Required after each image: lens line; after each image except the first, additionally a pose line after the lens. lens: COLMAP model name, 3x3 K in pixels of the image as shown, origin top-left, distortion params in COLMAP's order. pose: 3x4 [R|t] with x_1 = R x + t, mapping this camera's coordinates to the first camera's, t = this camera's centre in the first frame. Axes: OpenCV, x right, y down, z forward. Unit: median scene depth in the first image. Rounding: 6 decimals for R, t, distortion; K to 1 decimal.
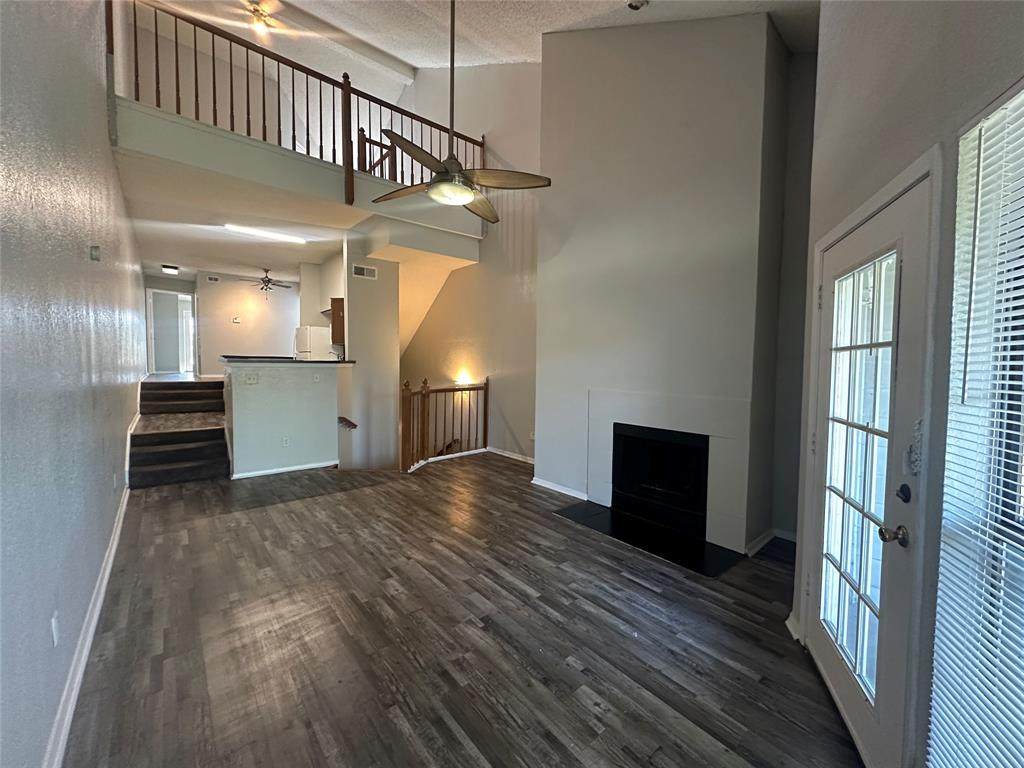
lens RADIAL K [[406.5, 0, 510.0], [0, 406.5, 381.8], [0, 0, 1]] dist [-0.002568, -0.000380]
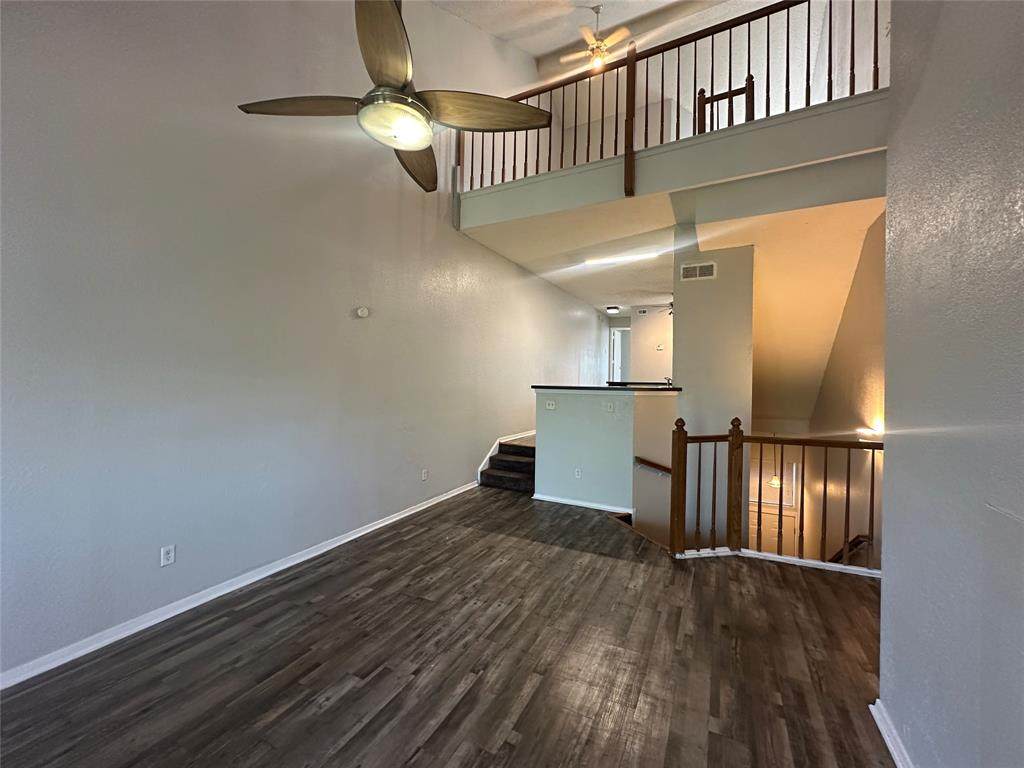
lens RADIAL K [[406.5, 0, 510.0], [0, 406.5, 381.8], [0, 0, 1]] dist [-0.002568, -0.000380]
pose [[0.379848, -0.003472, -0.925042, 0.327175], [-0.054221, 0.998190, -0.026011, -0.038725], [0.923458, 0.060038, 0.378973, 0.607218]]
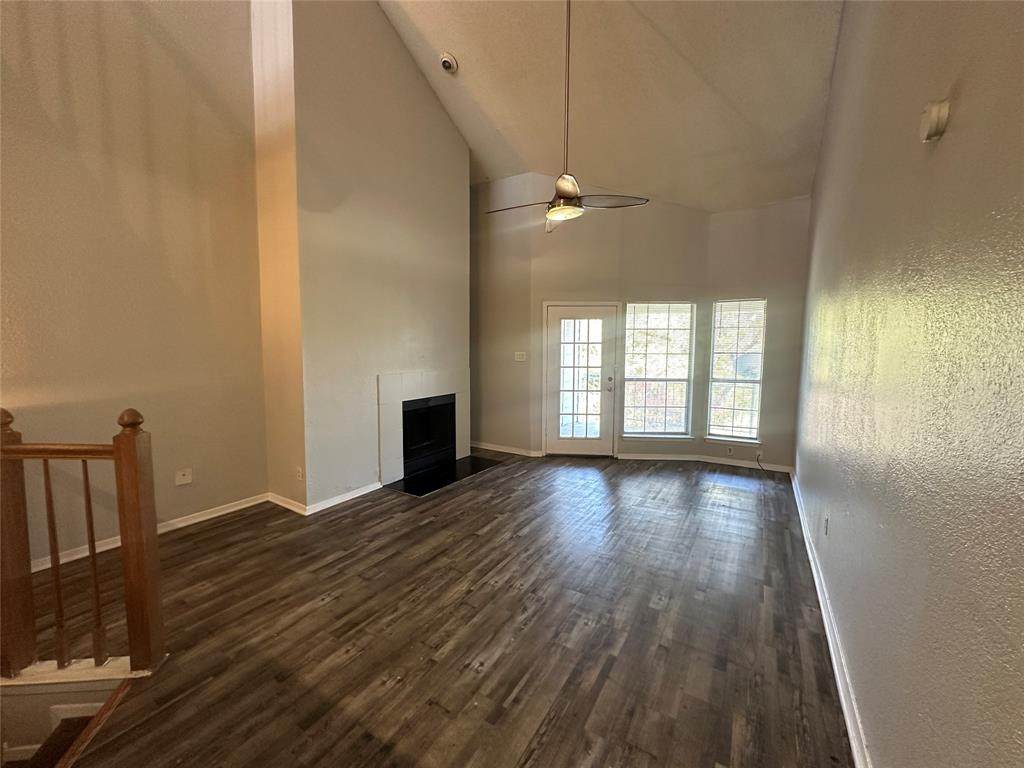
lens RADIAL K [[412.8, 0, 507.9], [0, 412.8, 383.0], [0, 0, 1]] dist [-0.000258, -0.000020]
pose [[-0.309186, -0.101815, 0.945536, -0.844791], [0.033898, 0.992441, 0.117950, -0.069551], [-0.950397, 0.068520, -0.303398, 1.010696]]
